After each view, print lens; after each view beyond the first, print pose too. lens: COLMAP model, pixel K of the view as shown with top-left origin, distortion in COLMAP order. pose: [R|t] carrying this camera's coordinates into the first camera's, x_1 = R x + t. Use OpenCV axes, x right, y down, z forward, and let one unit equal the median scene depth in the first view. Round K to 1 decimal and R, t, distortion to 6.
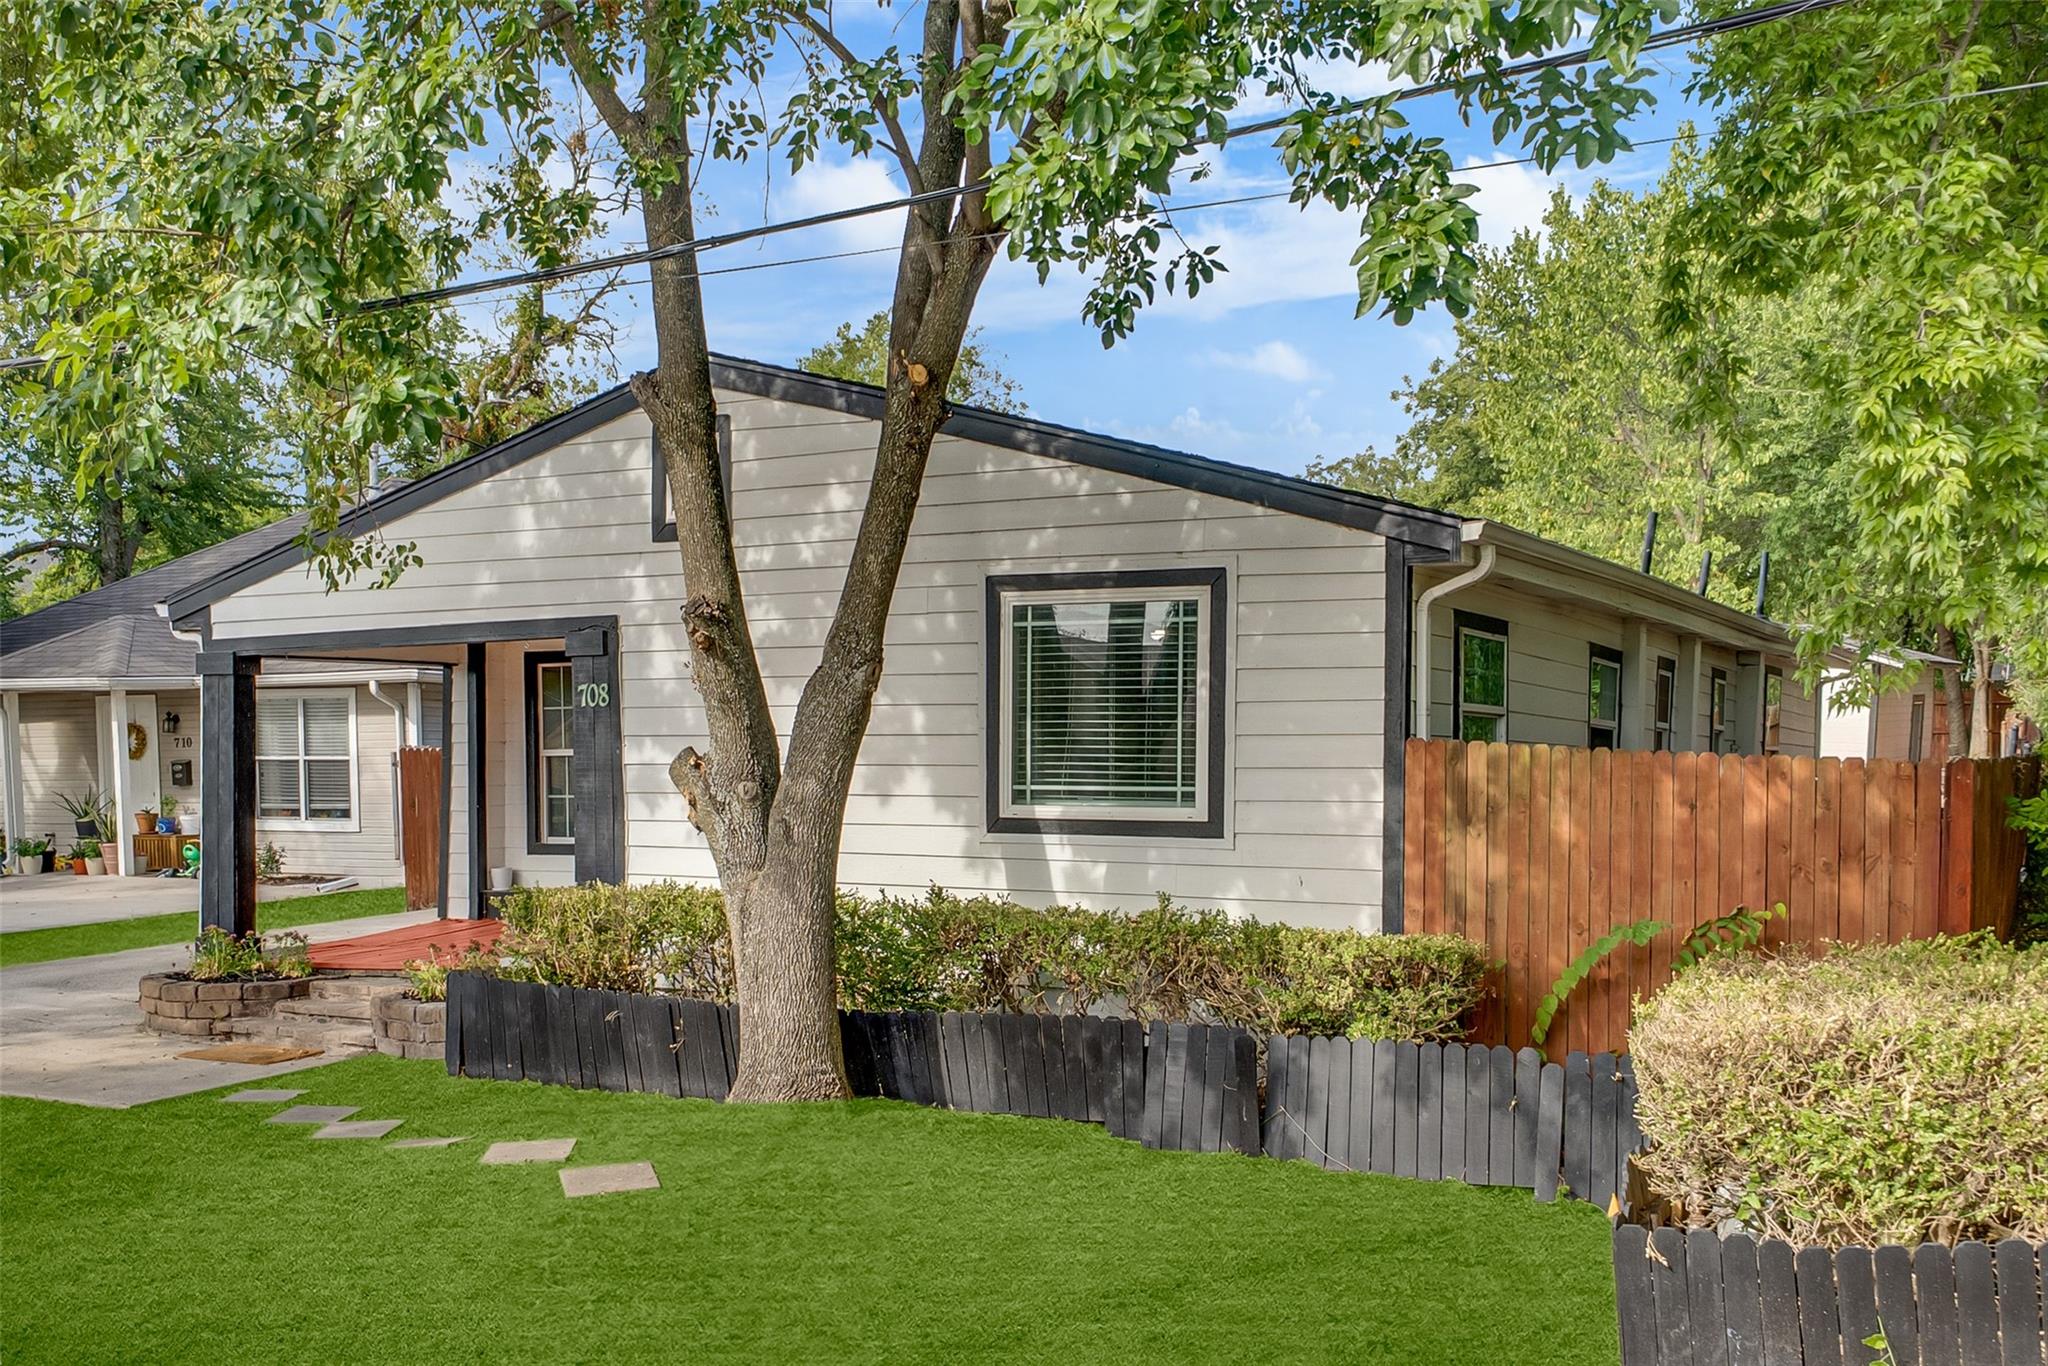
lens RADIAL K [[2137.0, 0, 1024.0], [0, 2137.0, 683.0], [0, 0, 1]] dist [0.002061, 0.011328]
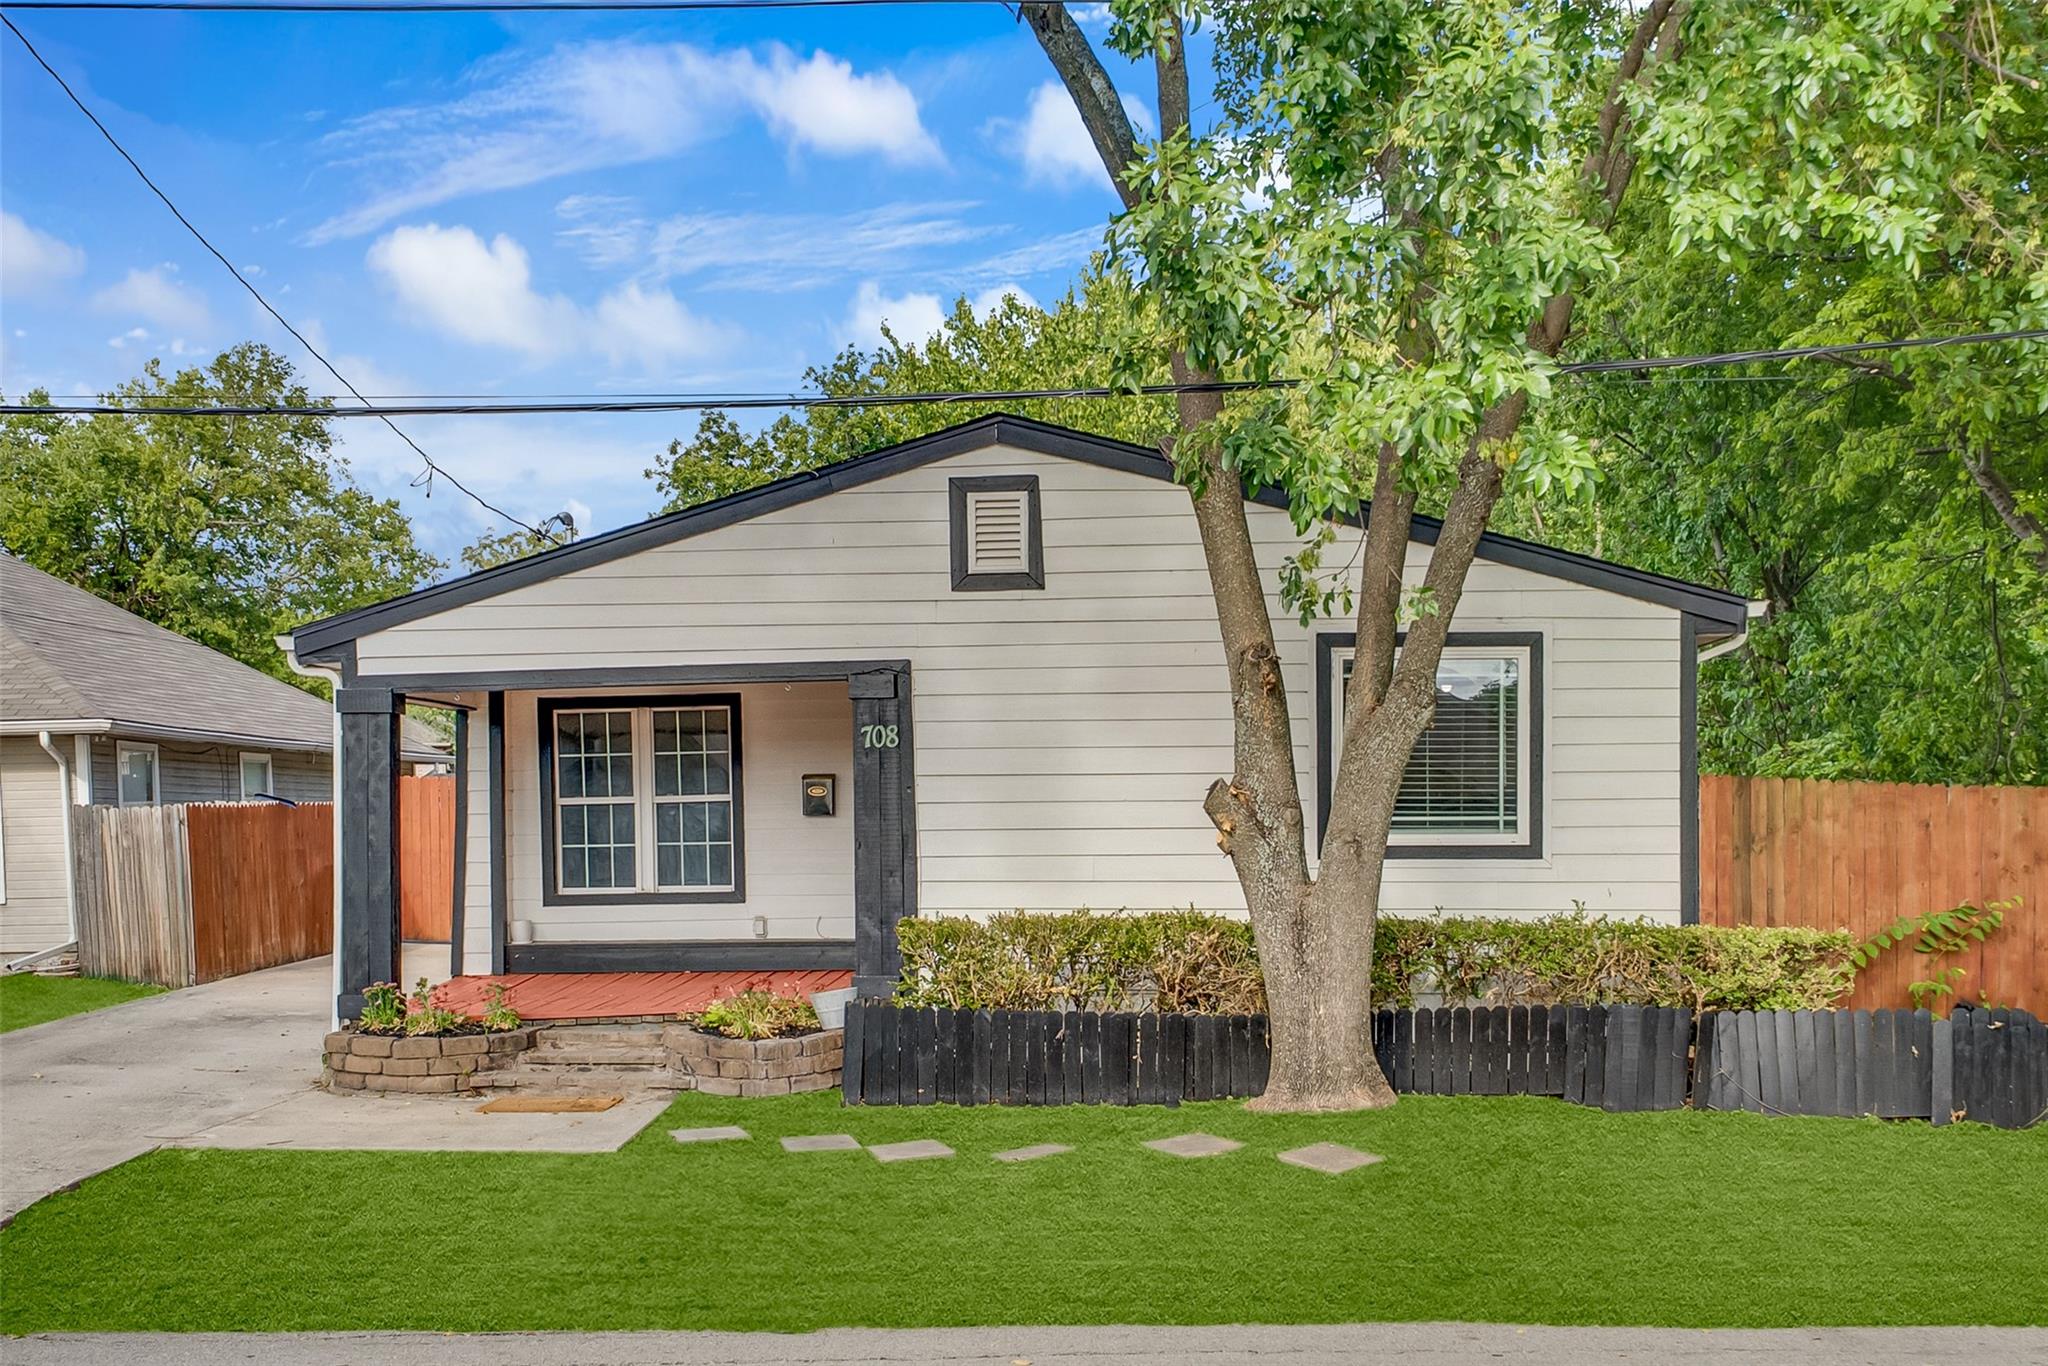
lens RADIAL K [[2137.0, 0, 1024.0], [0, 2137.0, 683.0], [0, 0, 1]] dist [0.002061, 0.011328]
pose [[0.907714, 0.022238, 0.419001, -0.546806], [-0.006745, 0.999239, -0.038422, 0.018249], [-0.419536, 0.032050, 0.907173, 0.029777]]
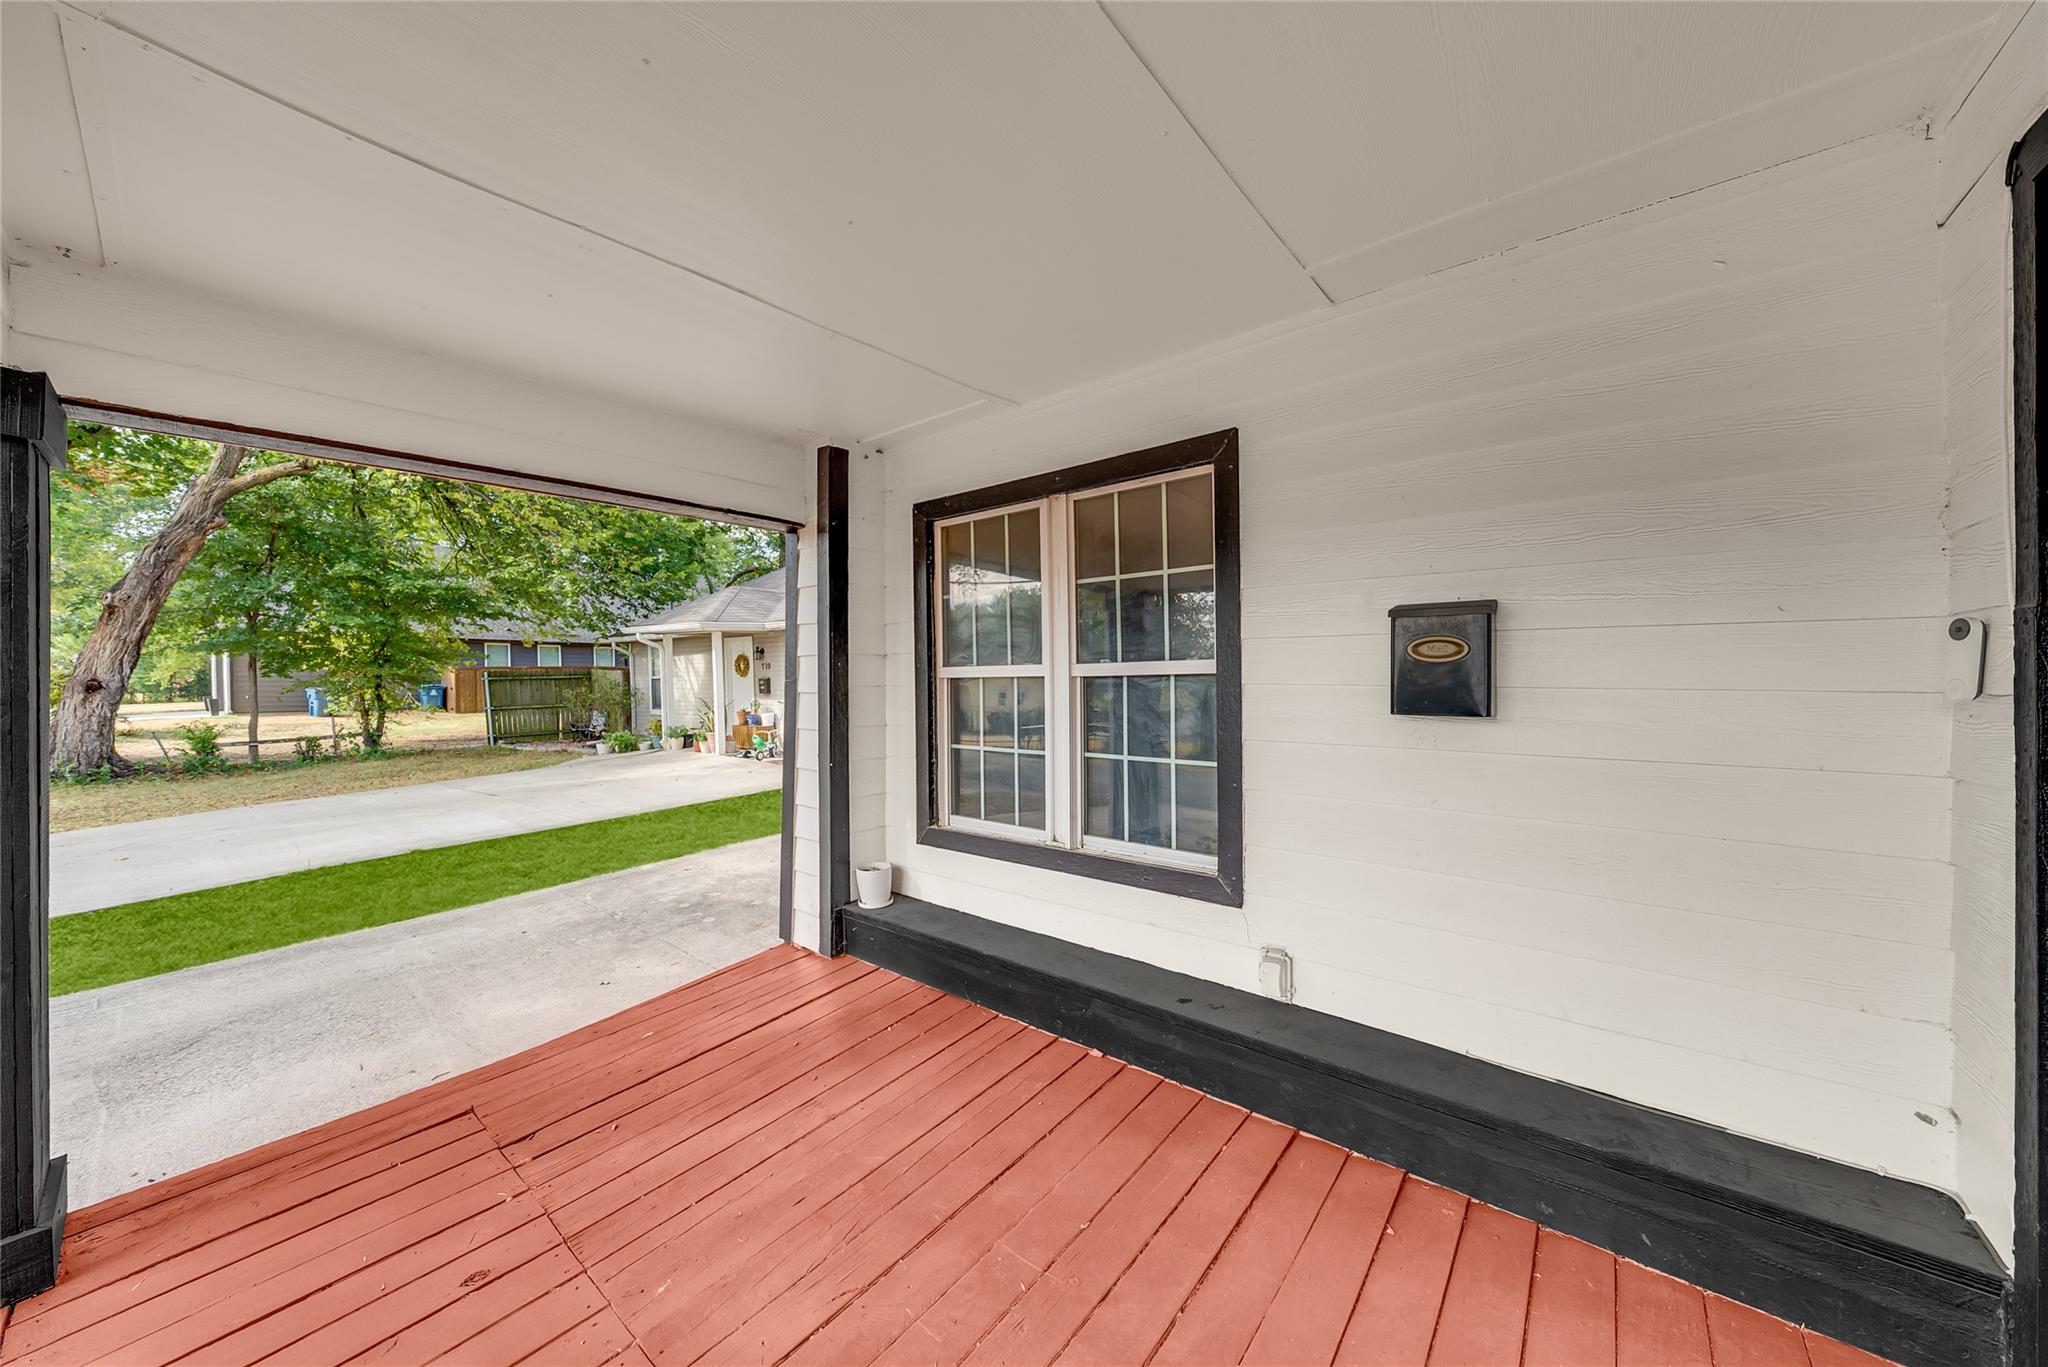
lens RADIAL K [[685.1, 0, 1024.0], [0, 685.1, 683.5], [0, 0, 1]] dist [0.000296, 0.000004]
pose [[0.979577, 0.009232, -0.200859, -0.203871], [-0.000514, 0.999057, 0.043411, 0.034320], [0.201070, -0.042421, 0.978658, 1.011772]]
